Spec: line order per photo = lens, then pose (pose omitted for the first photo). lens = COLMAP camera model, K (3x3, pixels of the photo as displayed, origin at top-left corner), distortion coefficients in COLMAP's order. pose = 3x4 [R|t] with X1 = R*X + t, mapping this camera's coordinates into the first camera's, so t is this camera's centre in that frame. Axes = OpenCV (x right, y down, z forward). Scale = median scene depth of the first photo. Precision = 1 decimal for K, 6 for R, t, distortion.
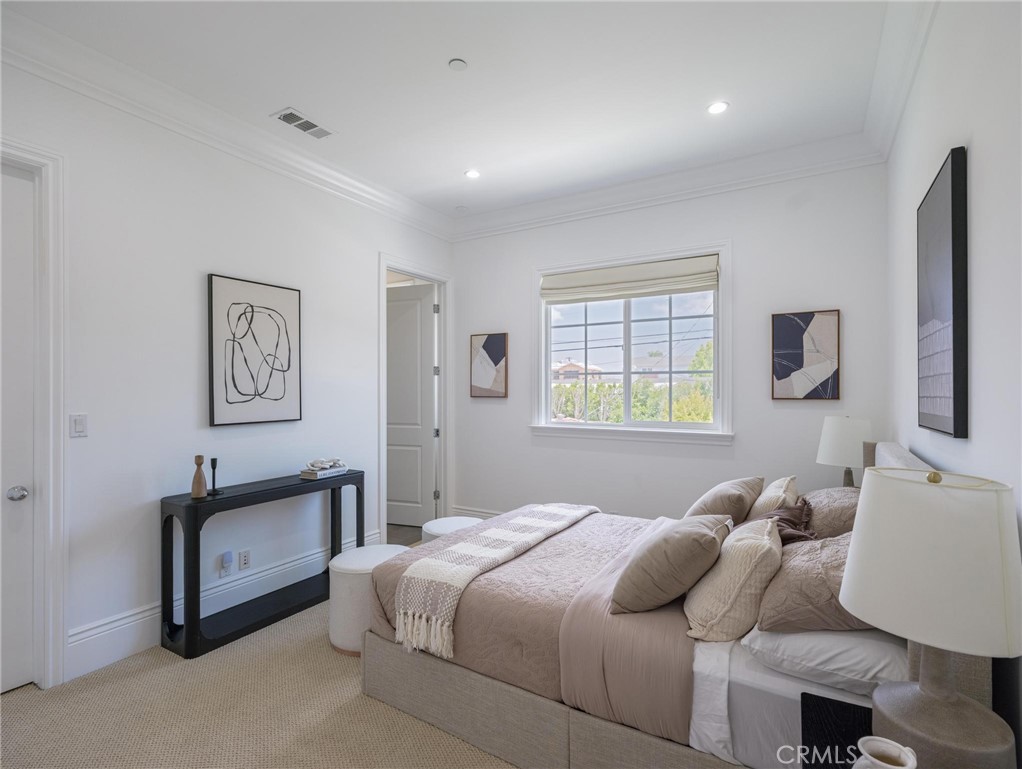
lens RADIAL K [[501.1, 0, 511.0], [0, 501.1, 384.5], [0, 0, 1]] dist [0.002901, 0.000460]
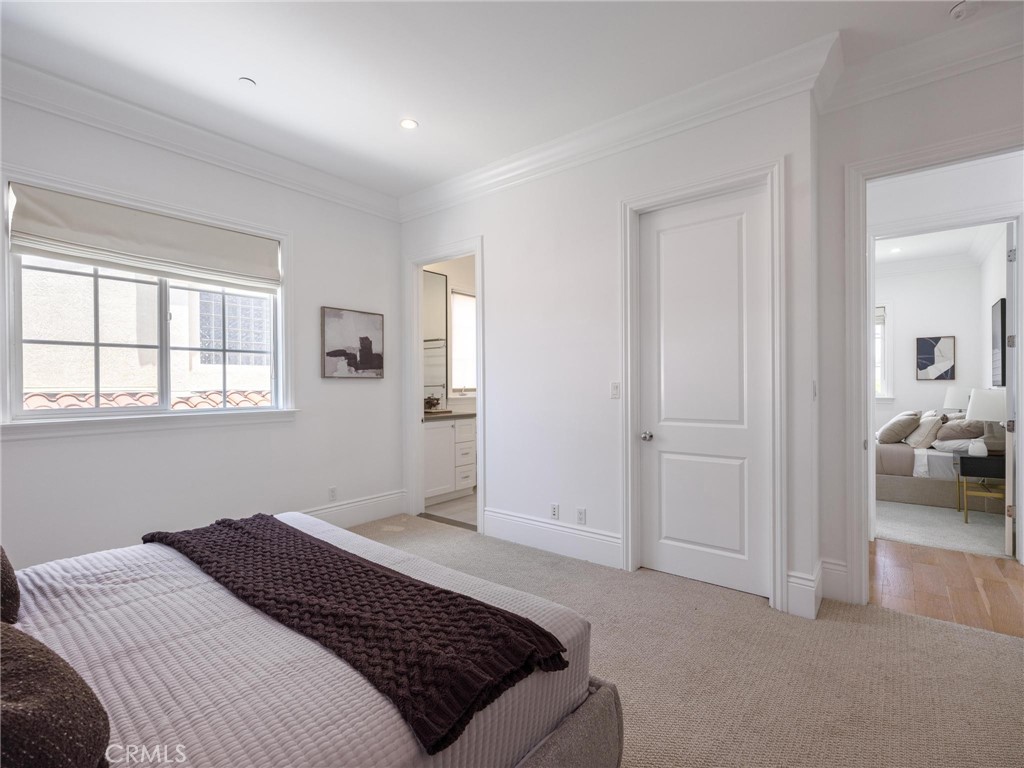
lens RADIAL K [[470.7, 0, 512.0], [0, 470.7, 384.0], [0, 0, 1]] dist [-0.000118, 0.000089]
pose [[0.989208, -0.004170, -0.146456, -0.866354], [0.005311, 0.999959, 0.007401, 0.024447], [0.146419, -0.008099, 0.989190, -1.186798]]
